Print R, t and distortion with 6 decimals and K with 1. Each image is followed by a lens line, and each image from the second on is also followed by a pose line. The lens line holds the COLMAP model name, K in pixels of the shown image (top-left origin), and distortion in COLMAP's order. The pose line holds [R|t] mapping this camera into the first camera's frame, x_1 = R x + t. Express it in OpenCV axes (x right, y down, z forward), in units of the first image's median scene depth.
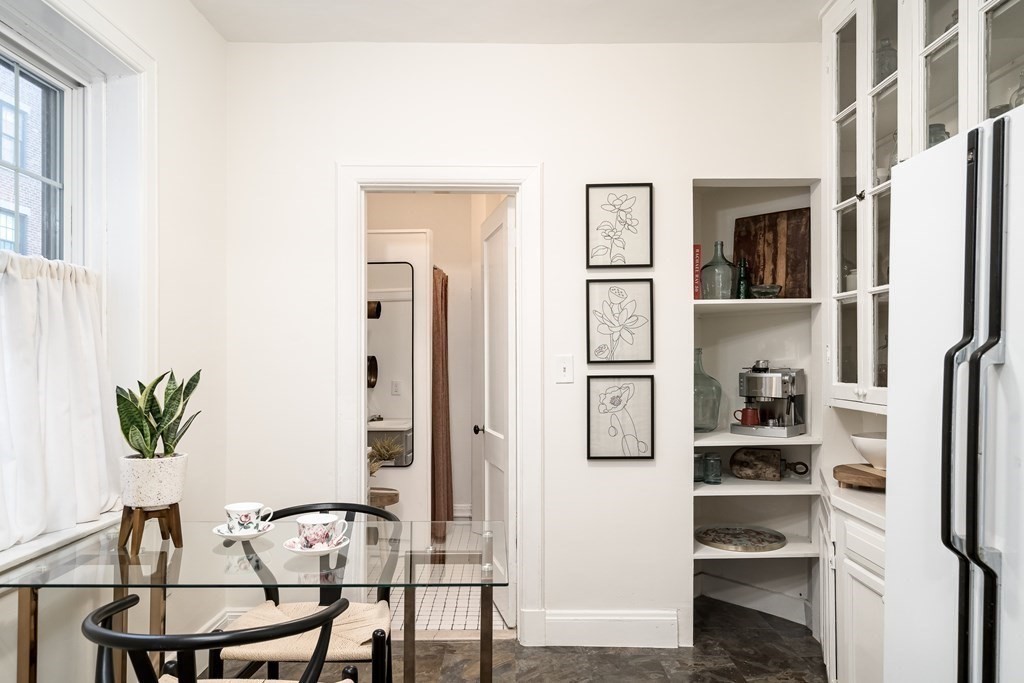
lens RADIAL K [[698.0, 0, 510.6], [0, 698.0, 341.4], [0, 0, 1]] dist [0.017138, -0.009000]
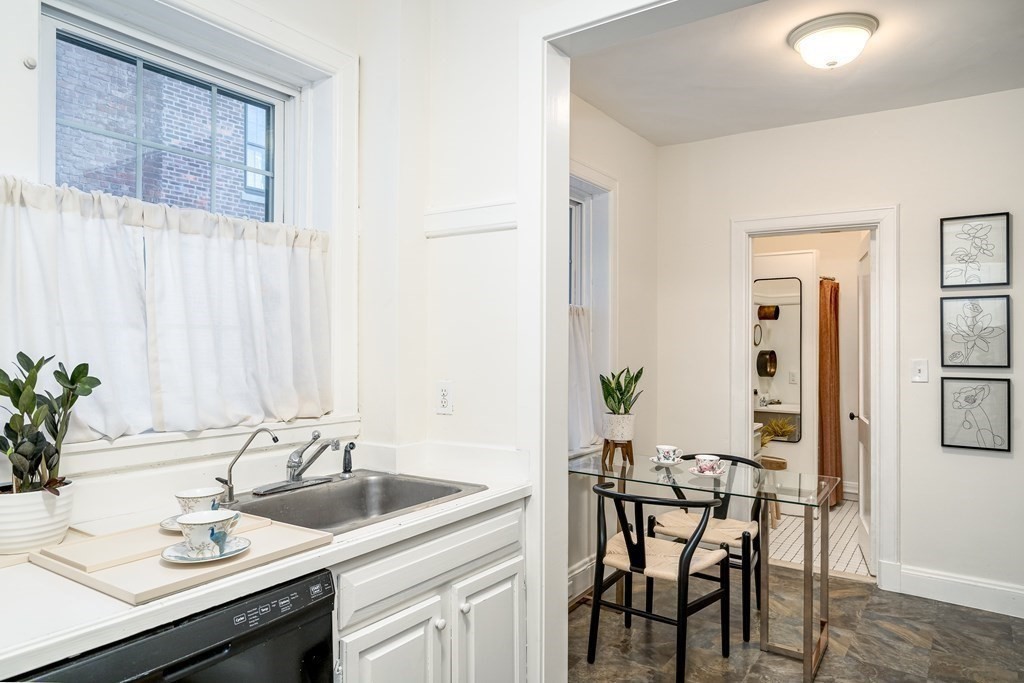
lens RADIAL K [[650.1, 0, 509.3], [0, 650.1, 344.9], [0, 0, 1]] dist [-0.006037, 0.000692]
pose [[0.819205, 0.012568, -0.573364, 0.141562], [0.003417, 0.999635, 0.026795, -0.039057], [0.573491, -0.023910, 0.818863, -0.343217]]
